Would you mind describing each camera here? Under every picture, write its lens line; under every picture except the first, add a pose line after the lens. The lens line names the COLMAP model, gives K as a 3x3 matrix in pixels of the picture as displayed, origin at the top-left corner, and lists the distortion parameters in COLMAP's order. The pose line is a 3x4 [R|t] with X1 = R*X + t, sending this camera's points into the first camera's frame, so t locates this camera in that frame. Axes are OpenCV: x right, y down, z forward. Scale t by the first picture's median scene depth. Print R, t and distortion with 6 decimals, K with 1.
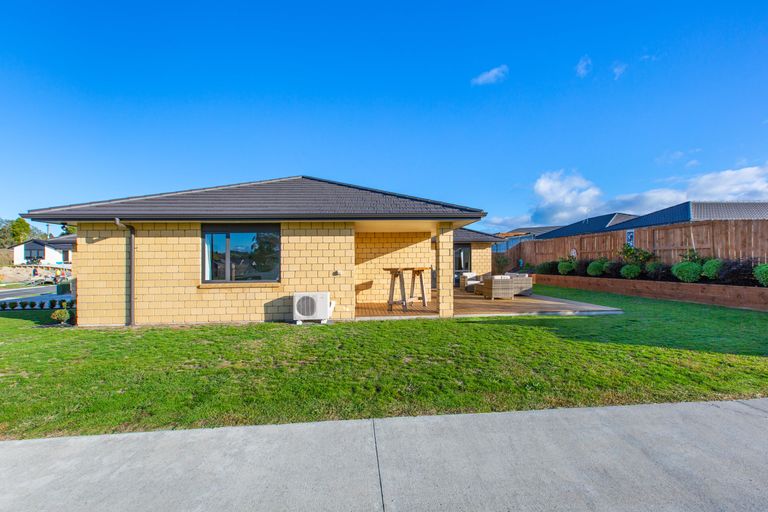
lens RADIAL K [[347.3, 0, 385.1], [0, 347.3, 259.2], [0, 0, 1]] dist [0.000358, 0.000143]
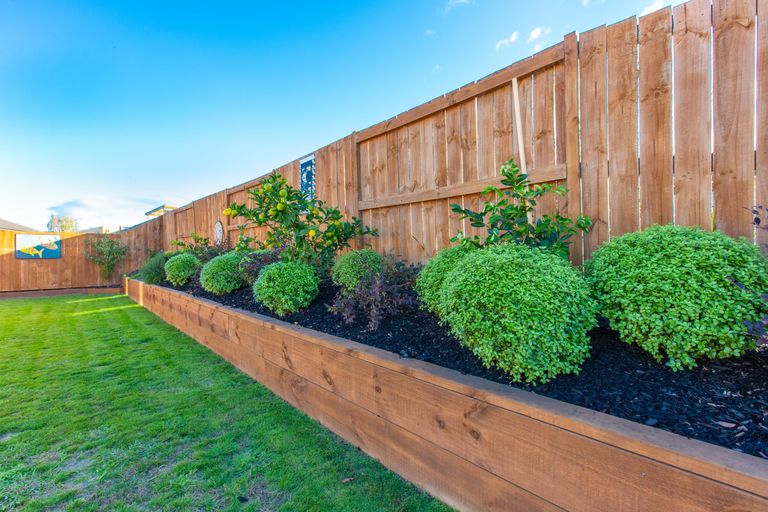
lens RADIAL K [[347.3, 0, 382.9], [0, 347.3, 256.2], [0, 0, 1]] dist [0.000358, 0.000143]
pose [[0.773175, -0.005664, 0.634168, 0.672833], [-0.000436, 0.999955, 0.009462, 0.011642], [-0.634193, -0.007592, 0.773137, 0.848814]]
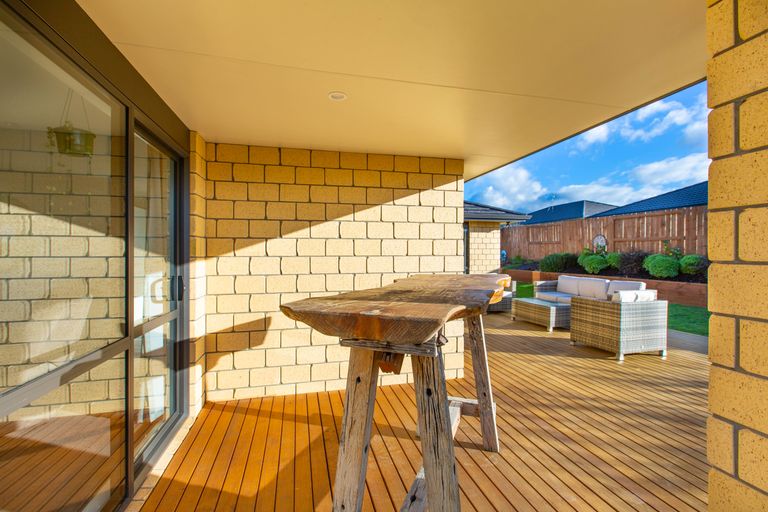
lens RADIAL K [[347.3, 0, 384.7], [0, 347.3, 255.1], [0, 0, 1]] dist [0.000358, 0.000143]
pose [[0.984676, 0.007080, 0.174252, 0.004601], [-0.009320, 0.999884, 0.012037, 0.006259], [-0.174147, -0.013477, 0.984627, 0.591710]]
